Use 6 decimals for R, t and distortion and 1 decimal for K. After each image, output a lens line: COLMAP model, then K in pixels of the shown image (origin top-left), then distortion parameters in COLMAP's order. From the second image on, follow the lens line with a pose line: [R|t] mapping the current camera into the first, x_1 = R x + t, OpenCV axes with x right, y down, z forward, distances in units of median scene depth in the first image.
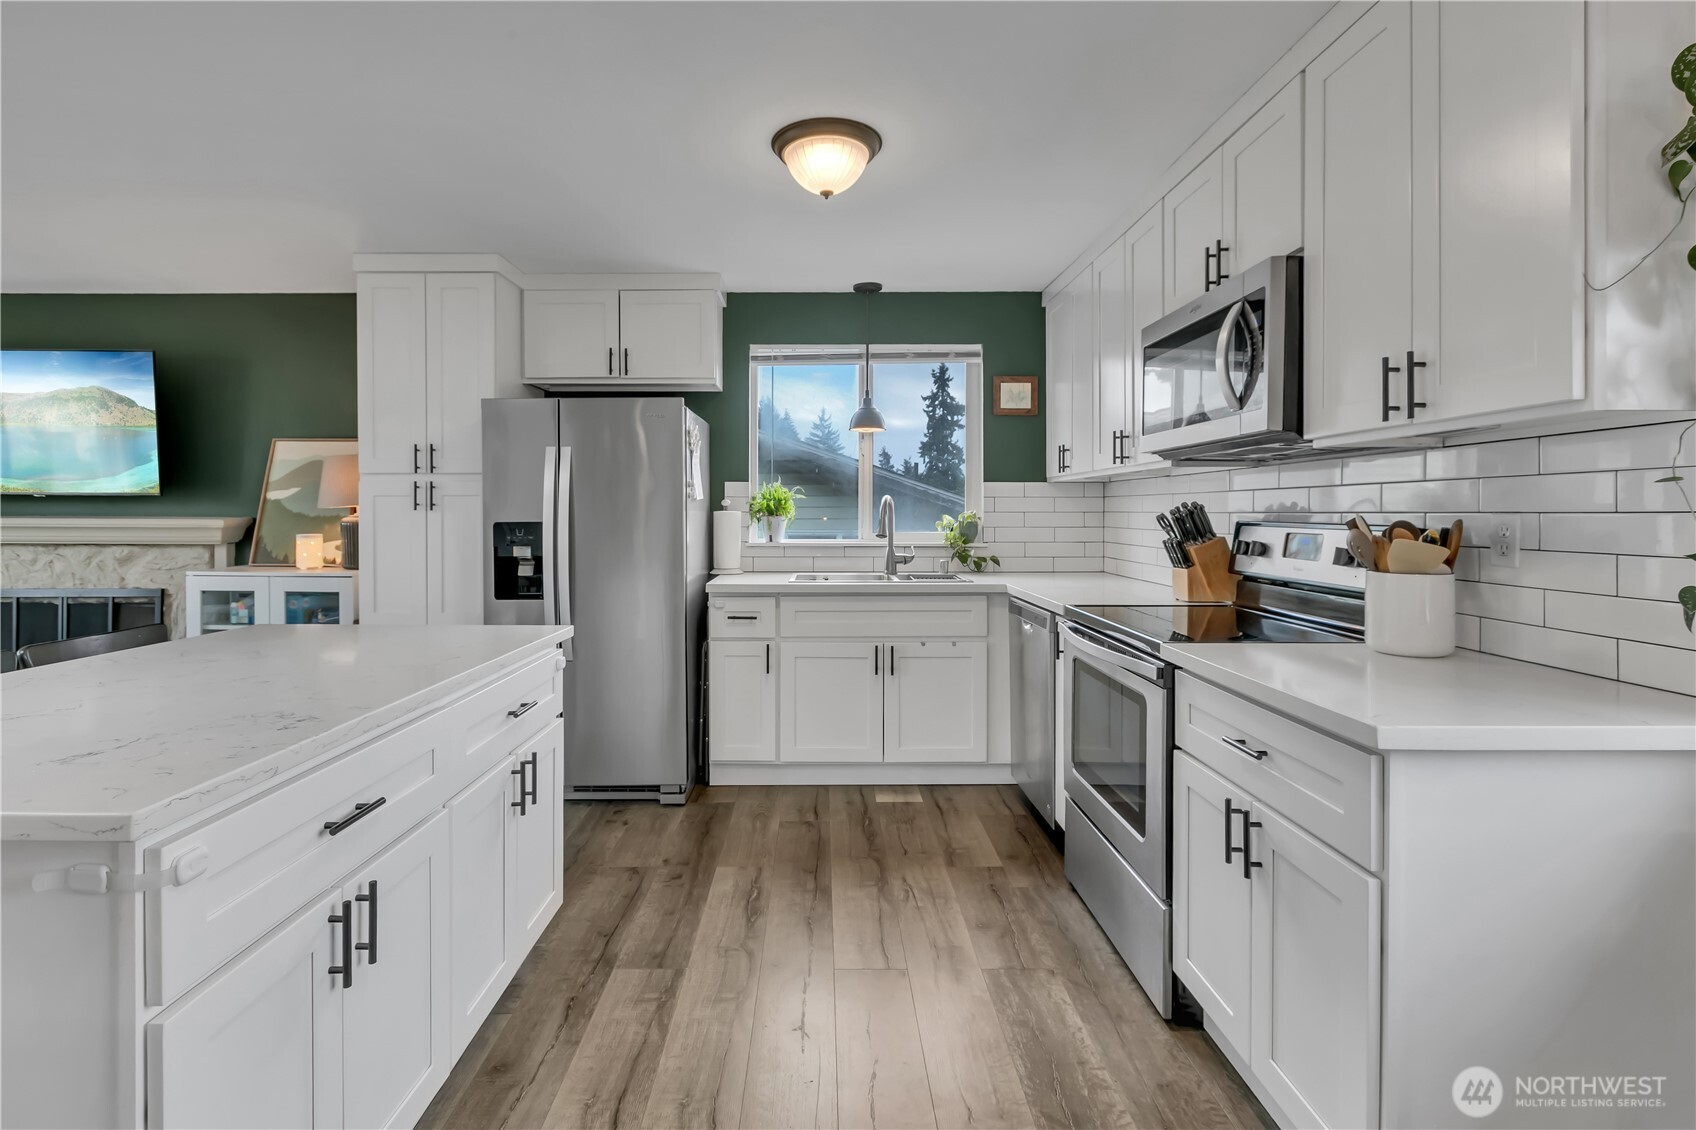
lens RADIAL K [[792.1, 0, 812.4], [0, 792.1, 514.6], [0, 0, 1]] dist [0.003242, -0.000905]
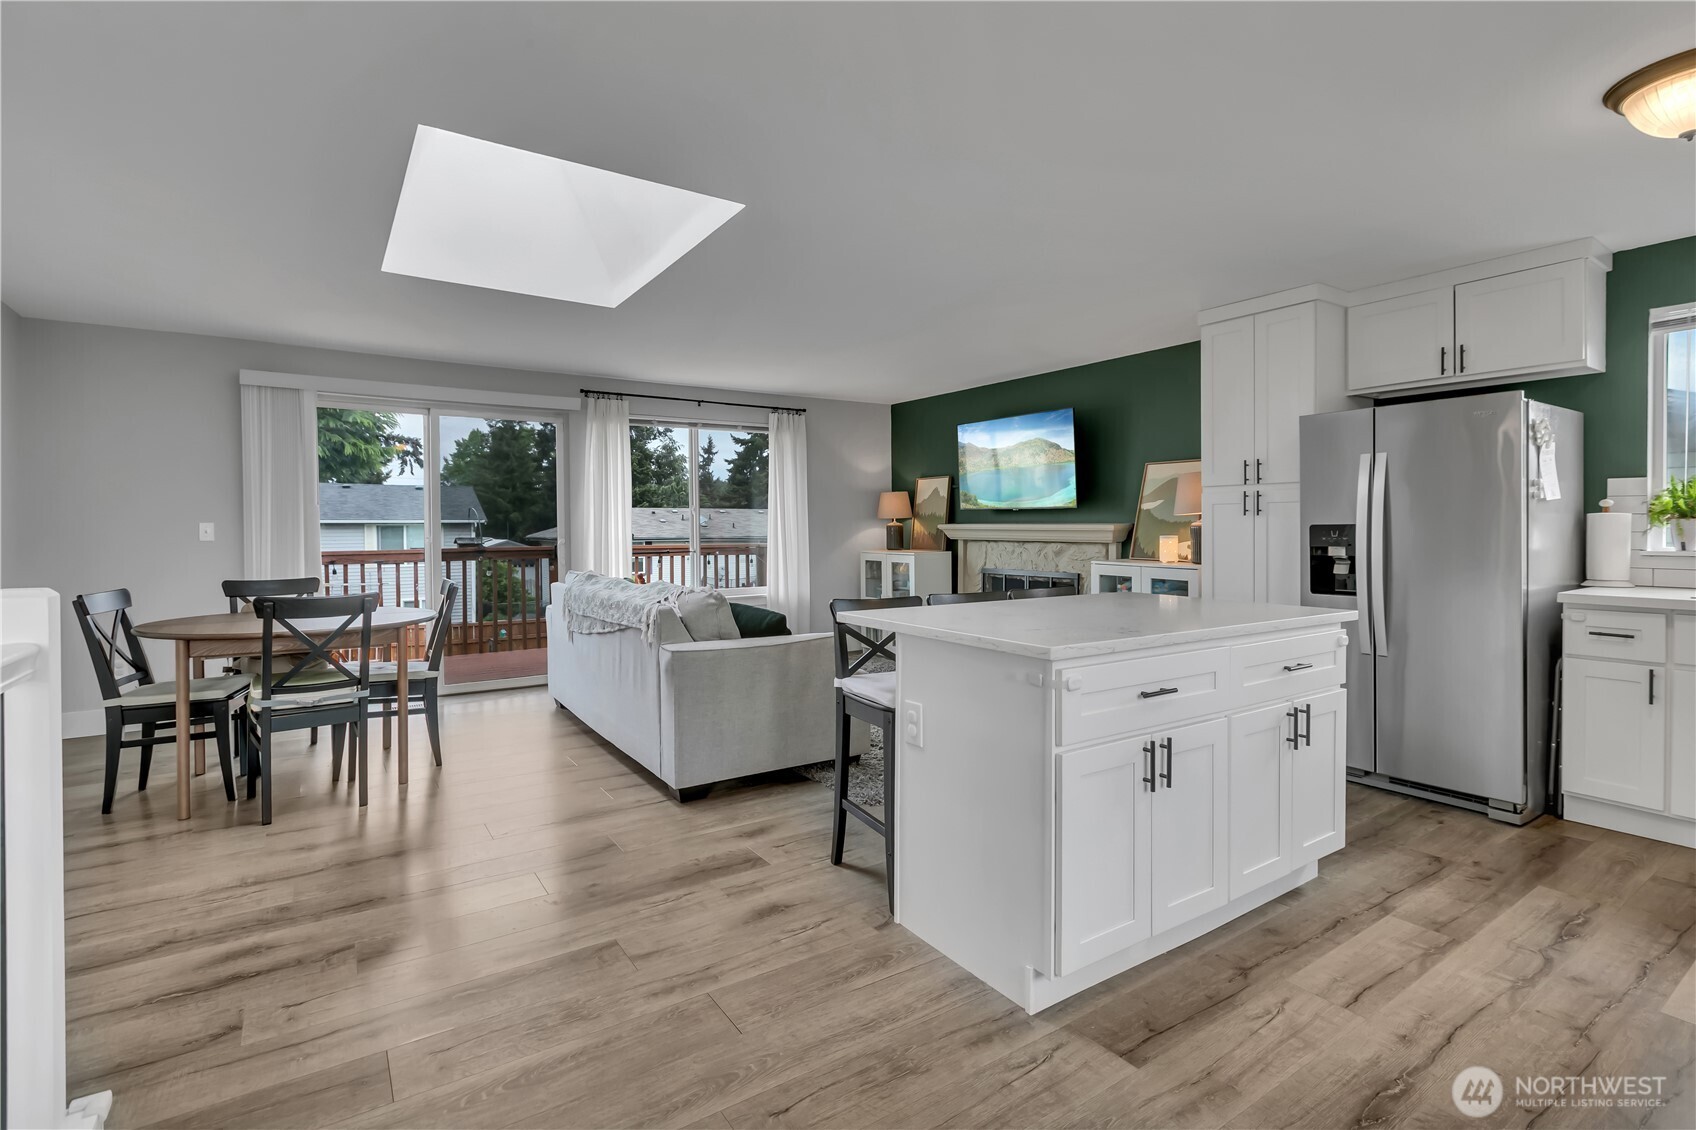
lens RADIAL K [[794.9, 0, 852.4], [0, 794.9, 534.9], [0, 0, 1]] dist [-0.001646, -0.000939]
pose [[0.563192, 0.007046, -0.826296, 0.146567], [-0.000470, 0.999966, 0.008207, 0.013482], [0.826326, -0.004234, 0.563176, -0.155494]]
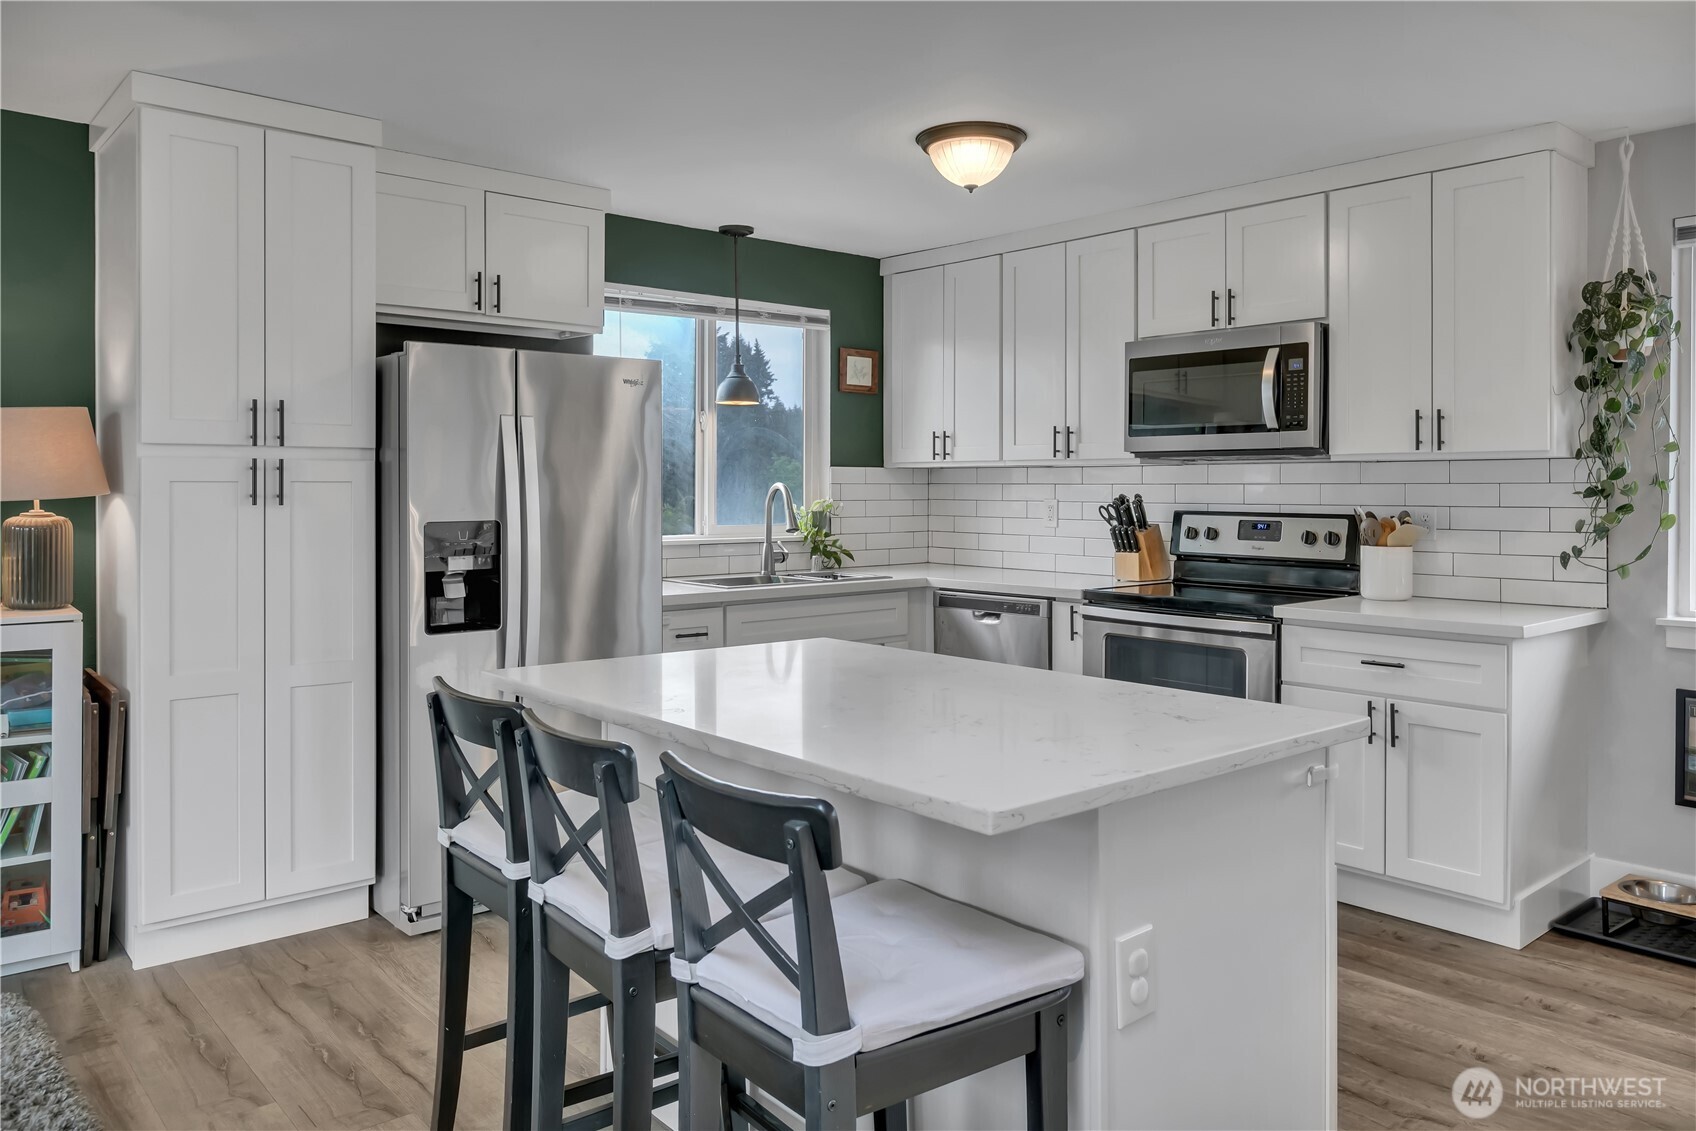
lens RADIAL K [[1202.7, 0, 848.9], [0, 1202.7, 509.6], [0, 0, 1]] dist [0.008436, 0.001325]
pose [[0.753418, -0.010621, 0.657456, -0.713855], [0.000600, 0.999880, 0.015465, -0.015067], [-0.657542, -0.011257, 0.753334, -0.026287]]
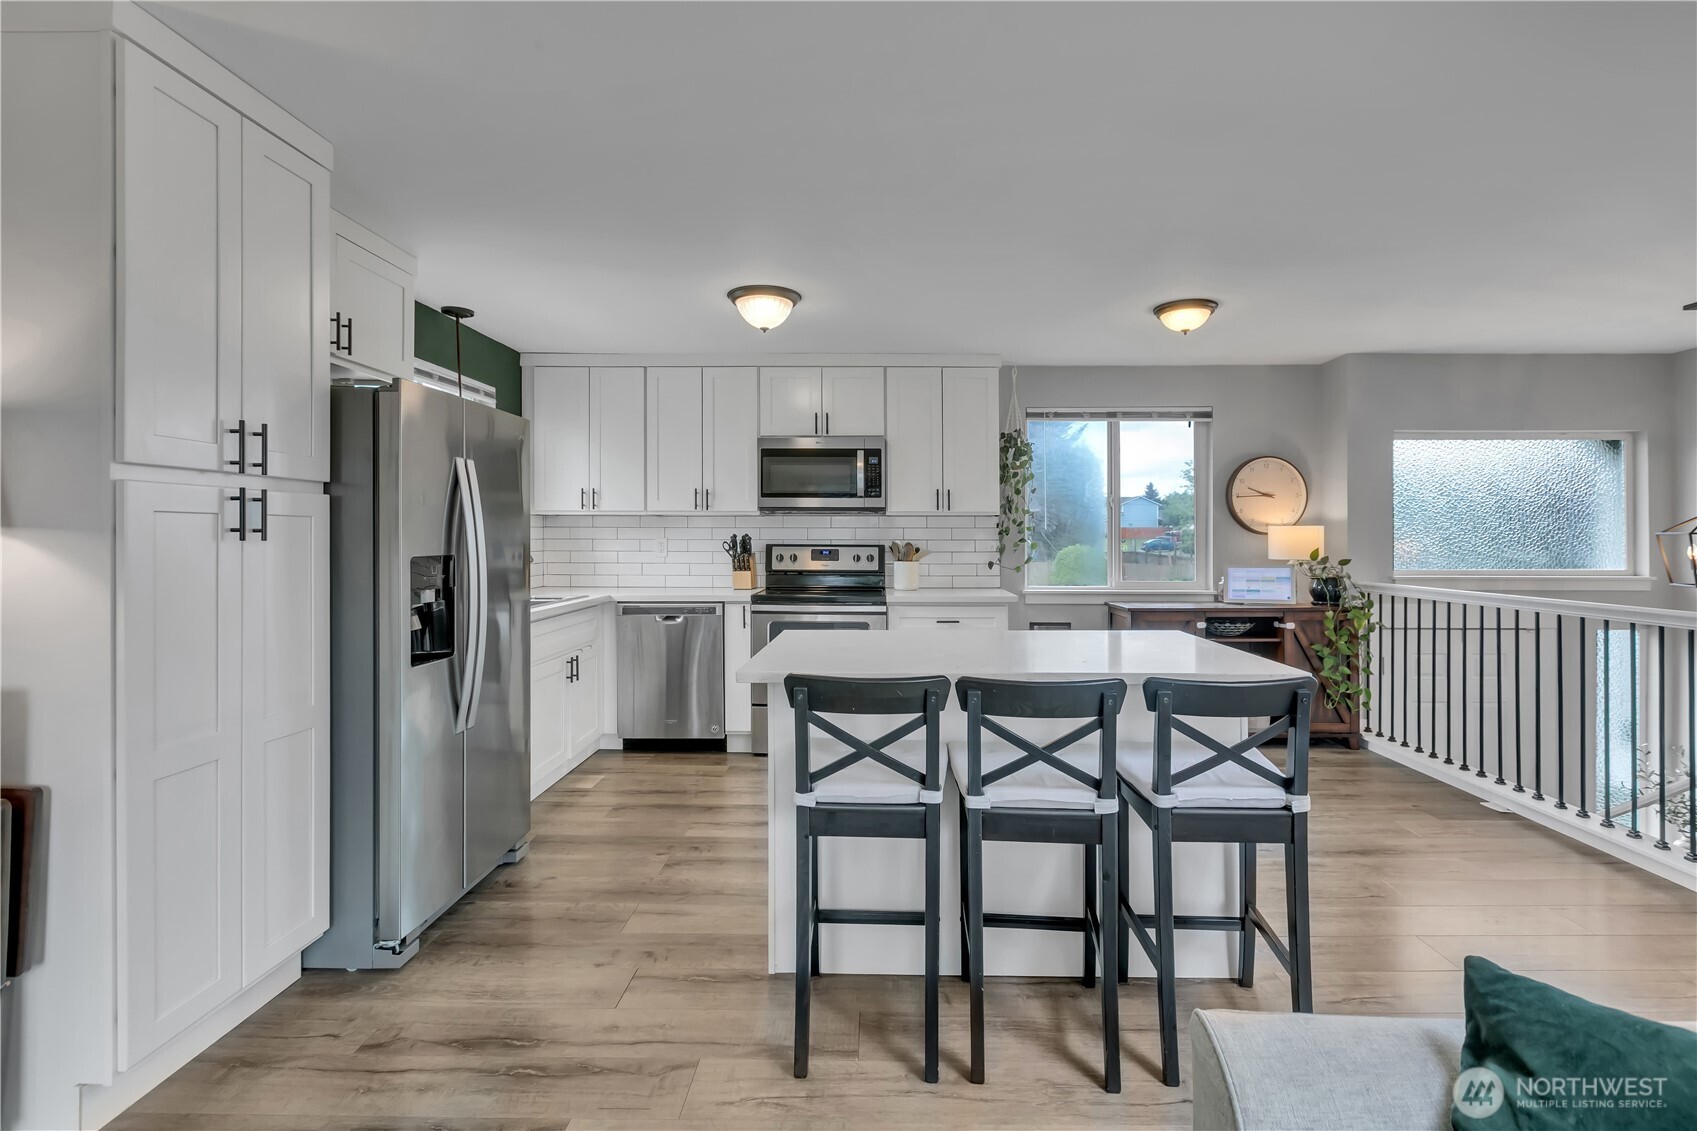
lens RADIAL K [[794.4, 0, 872.0], [0, 794.4, 537.2], [0, 0, 1]] dist [0.000587, 0.000198]
pose [[0.007338, -0.000880, 0.999973, -0.969966], [0.001569, 0.999998, 0.000869, -0.007013], [-0.999972, 0.001562, 0.007339, 0.513846]]
